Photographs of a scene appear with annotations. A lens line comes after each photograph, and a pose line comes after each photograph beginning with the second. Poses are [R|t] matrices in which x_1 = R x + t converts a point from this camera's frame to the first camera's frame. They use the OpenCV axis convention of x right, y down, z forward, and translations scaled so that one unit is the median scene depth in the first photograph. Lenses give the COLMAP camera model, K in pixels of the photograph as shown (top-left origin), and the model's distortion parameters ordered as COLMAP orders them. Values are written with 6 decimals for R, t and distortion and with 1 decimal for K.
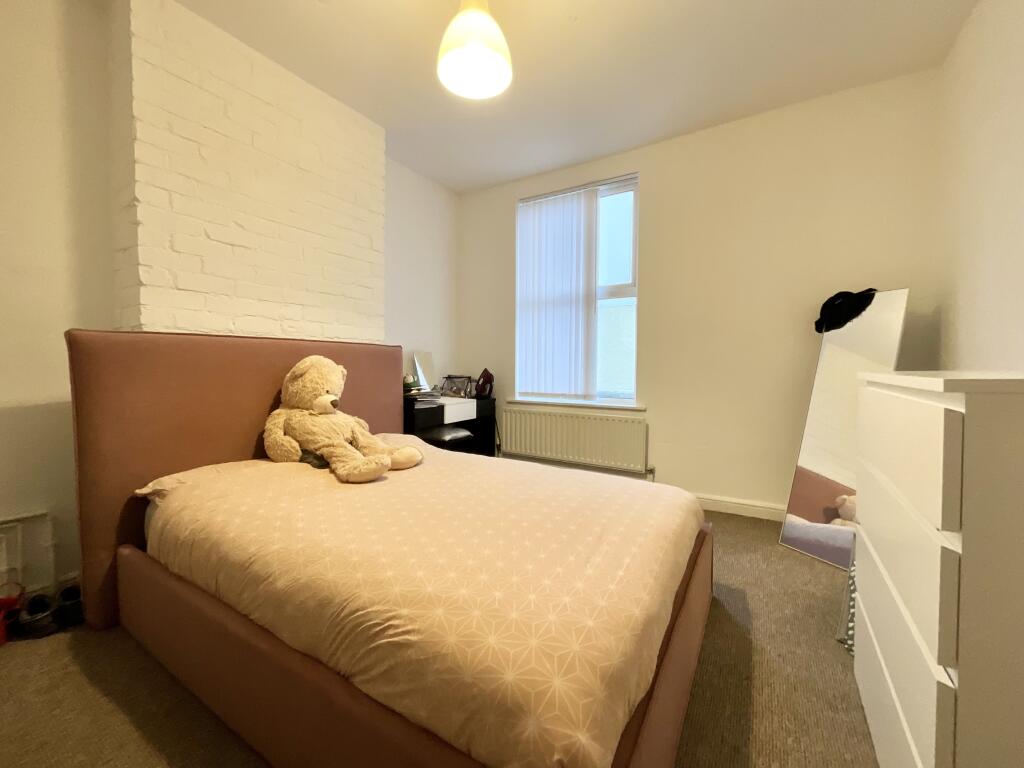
lens RADIAL K [[411.1, 0, 506.9], [0, 411.1, 382.0], [0, 0, 1]] dist [0.000576, 0.000960]
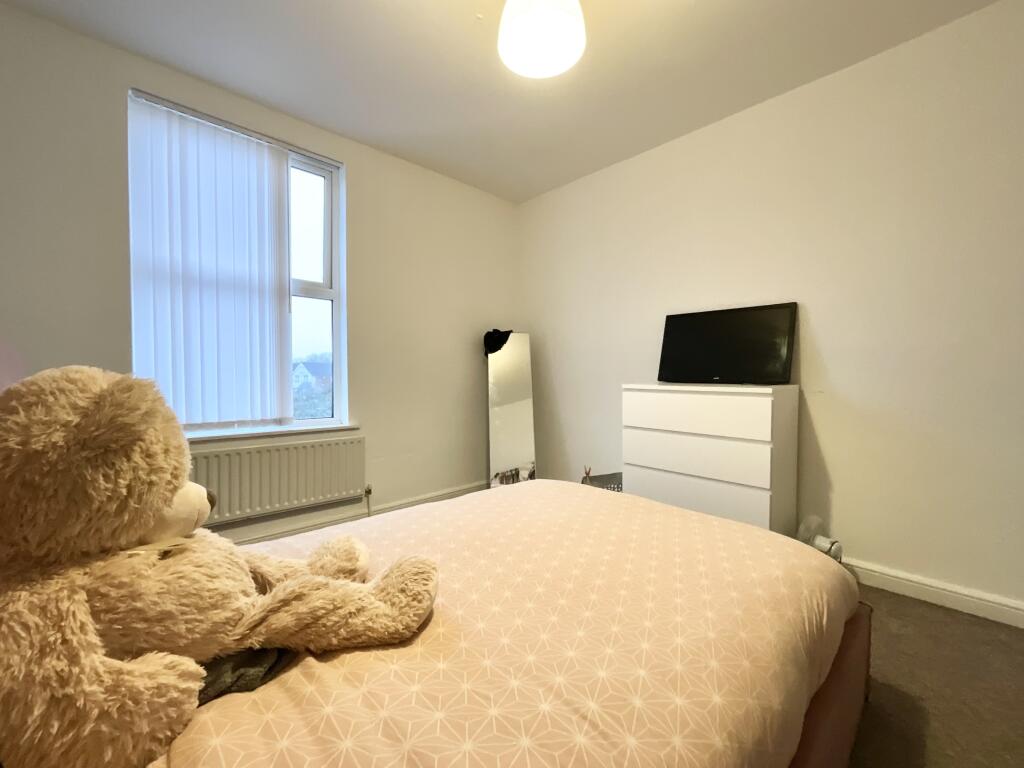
lens RADIAL K [[411.1, 0, 509.1], [0, 411.1, 382.1], [0, 0, 1]] dist [0.000576, 0.000960]
pose [[0.247332, -0.016214, 0.968795, -0.448038], [0.034941, 0.999359, 0.007805, -0.027555], [-0.968300, 0.031920, 0.247740, 0.419223]]
